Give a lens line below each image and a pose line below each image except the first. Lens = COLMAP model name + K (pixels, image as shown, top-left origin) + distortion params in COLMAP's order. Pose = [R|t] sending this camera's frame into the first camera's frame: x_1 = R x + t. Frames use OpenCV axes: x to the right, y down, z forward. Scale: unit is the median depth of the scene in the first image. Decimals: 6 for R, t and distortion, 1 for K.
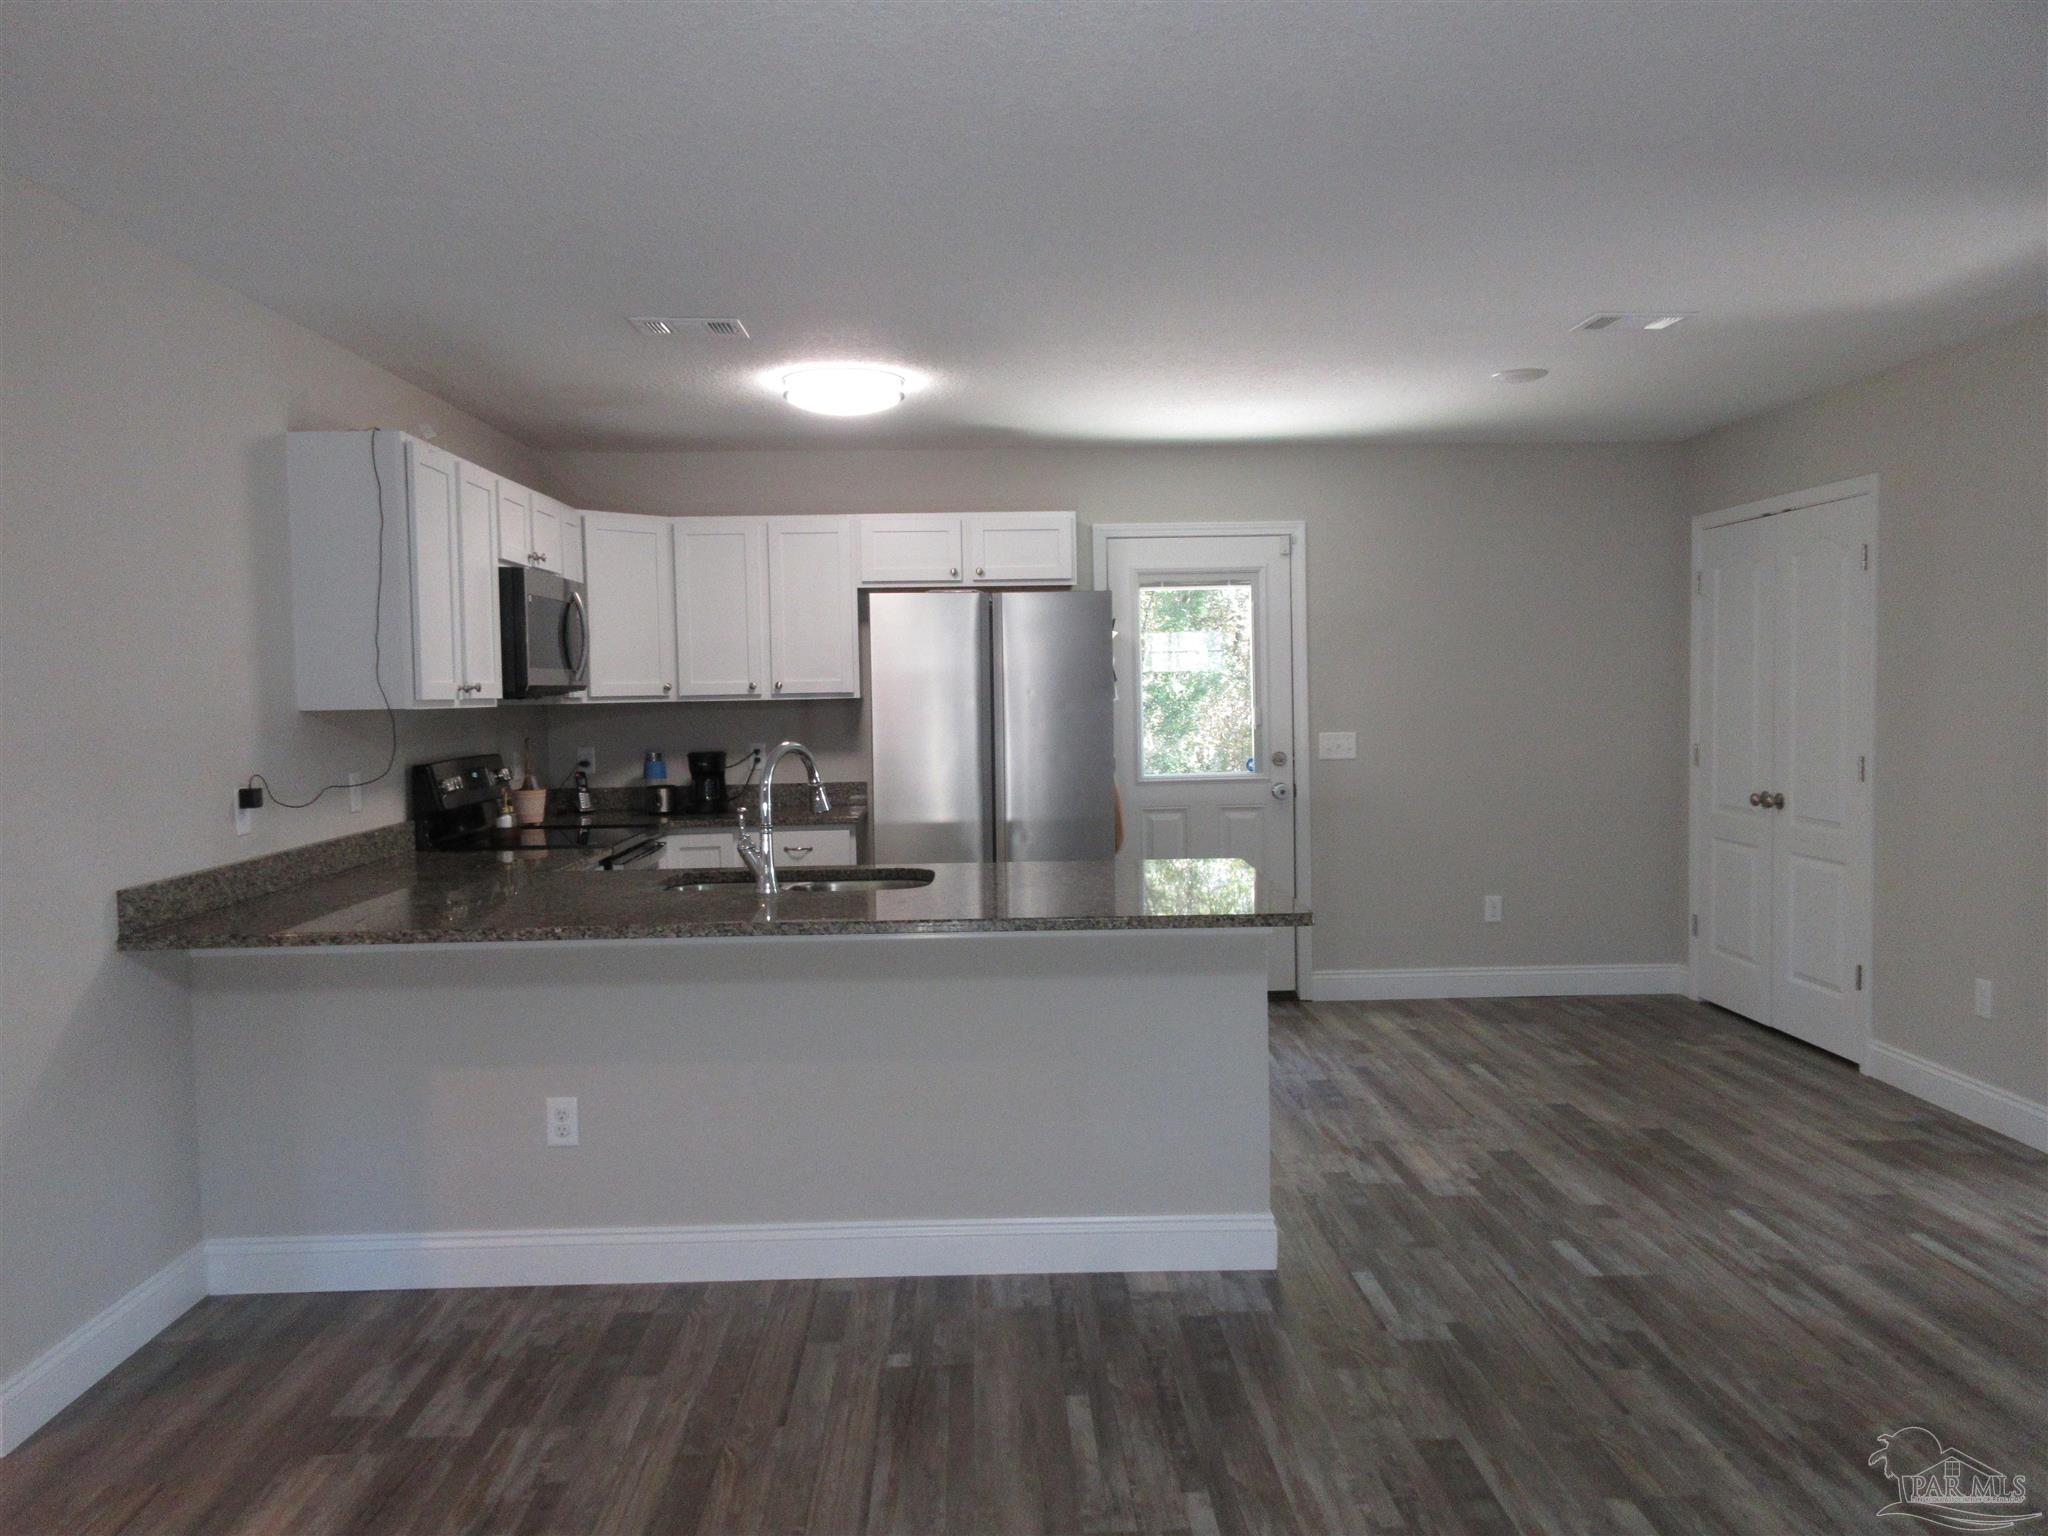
lens RADIAL K [[1523.6, 0, 1041.0], [0, 1523.6, 765.9], [0, 0, 1]] dist [0.002189, 0.001569]
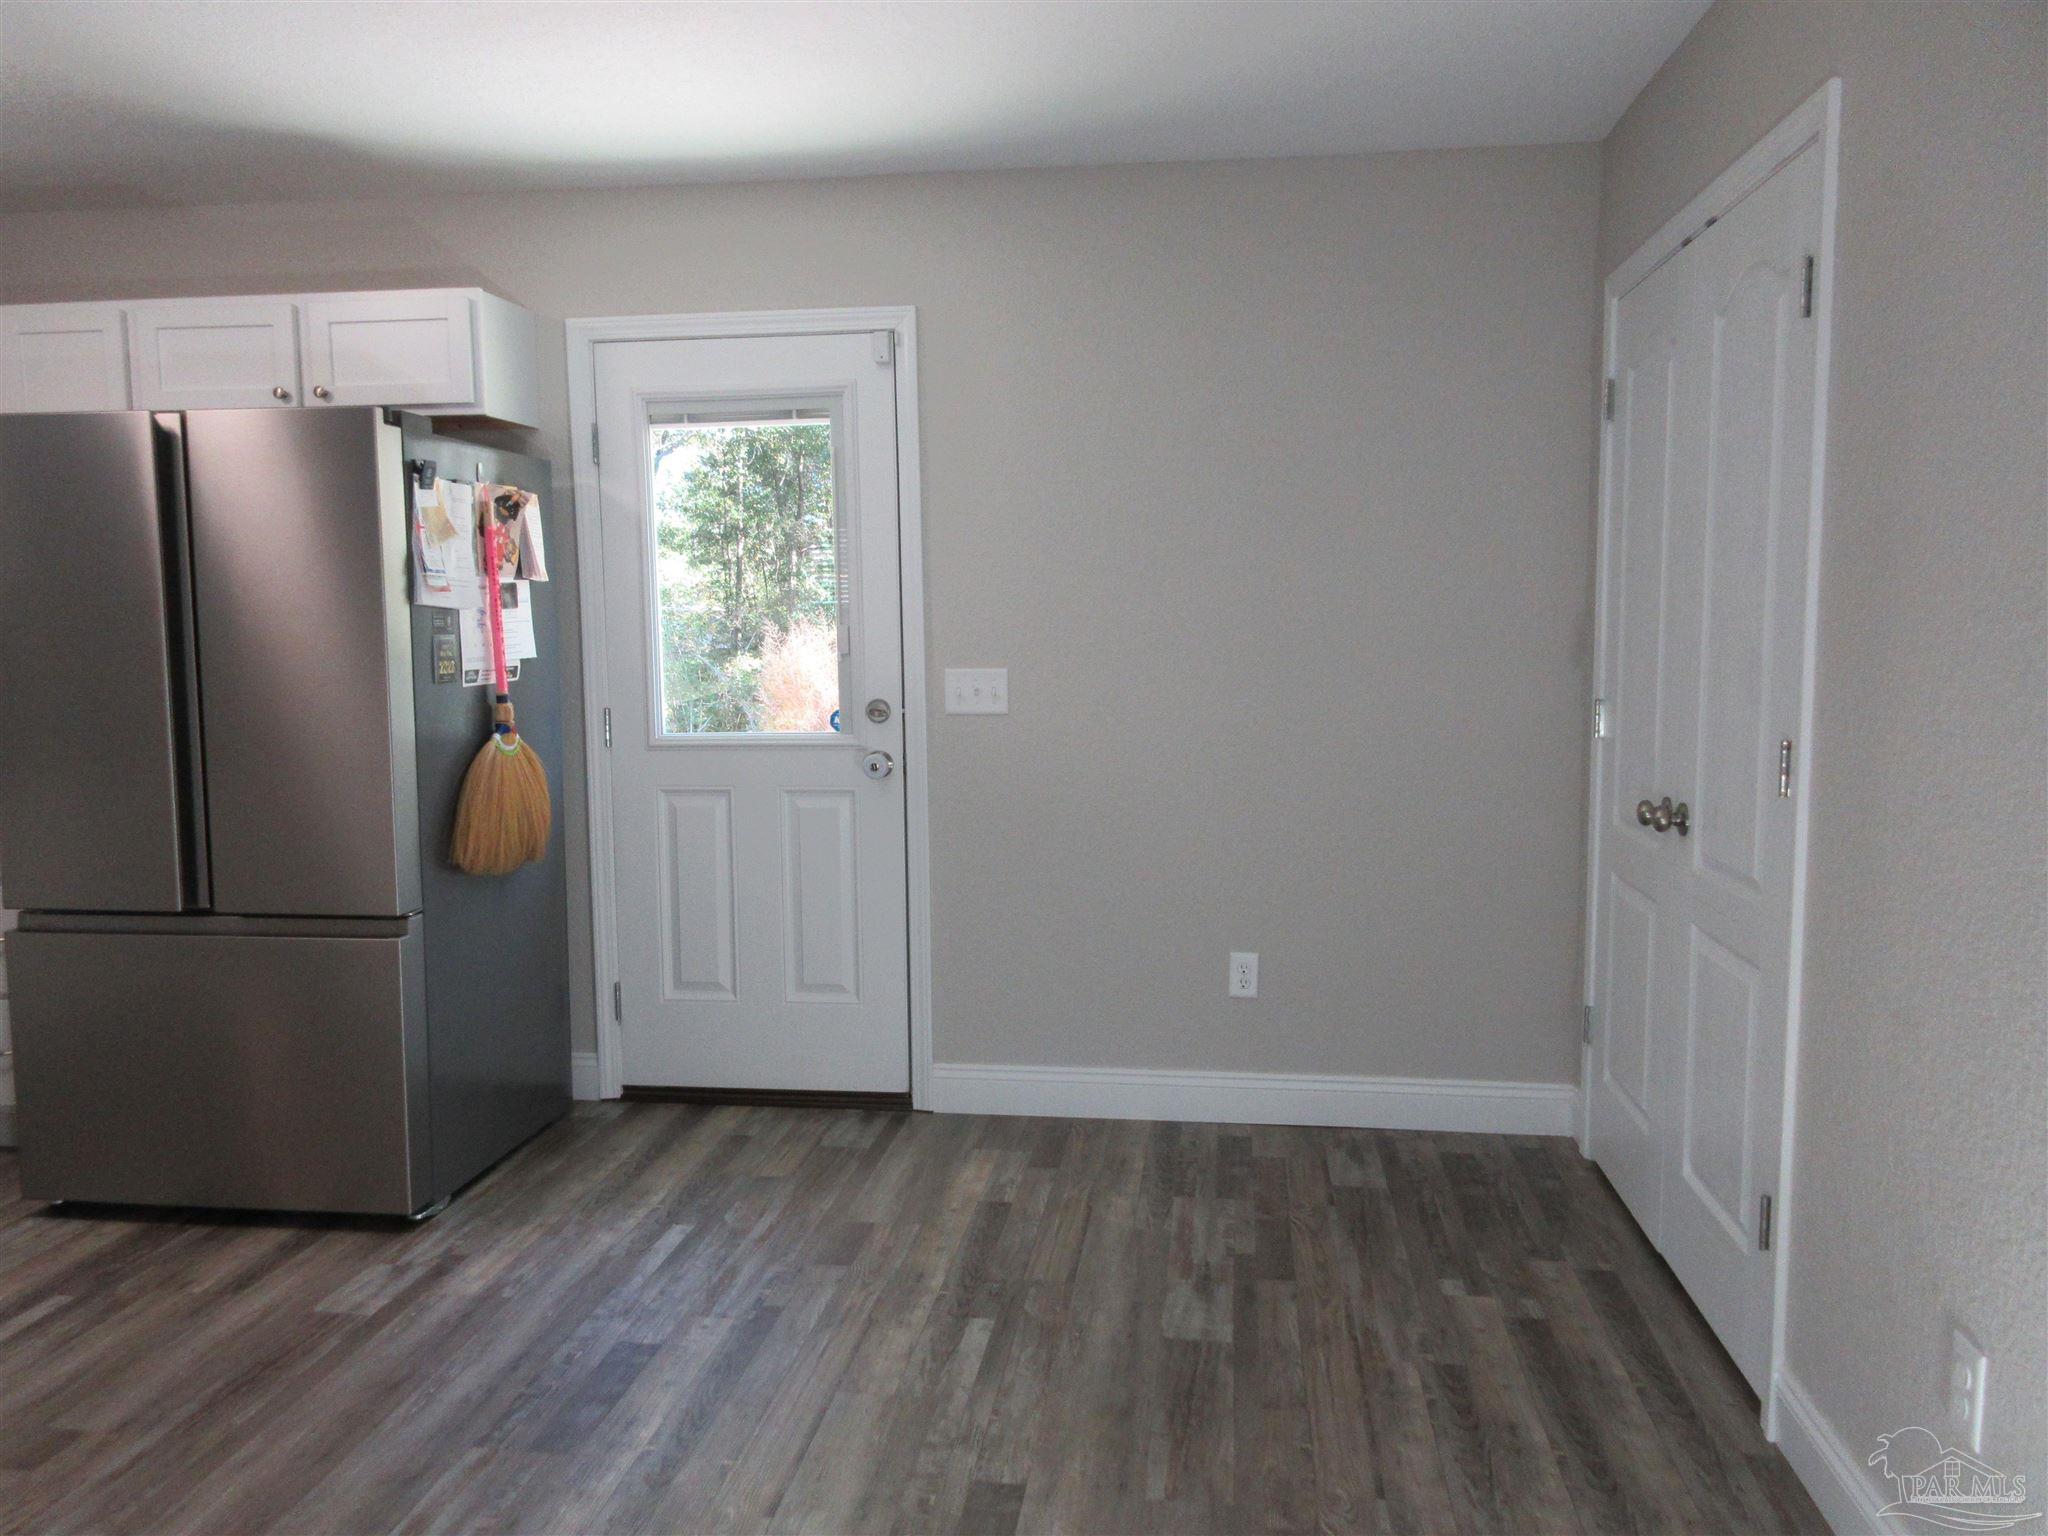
lens RADIAL K [[1541.6, 0, 1026.6], [0, 1541.6, 762.1], [0, 0, 1]] dist [0.009815, 0.002618]
pose [[0.985625, 0.023423, -0.167316, 0.417951], [-0.015635, 0.998739, 0.047712, -0.019411], [0.168222, -0.044410, 0.984748, 0.547657]]
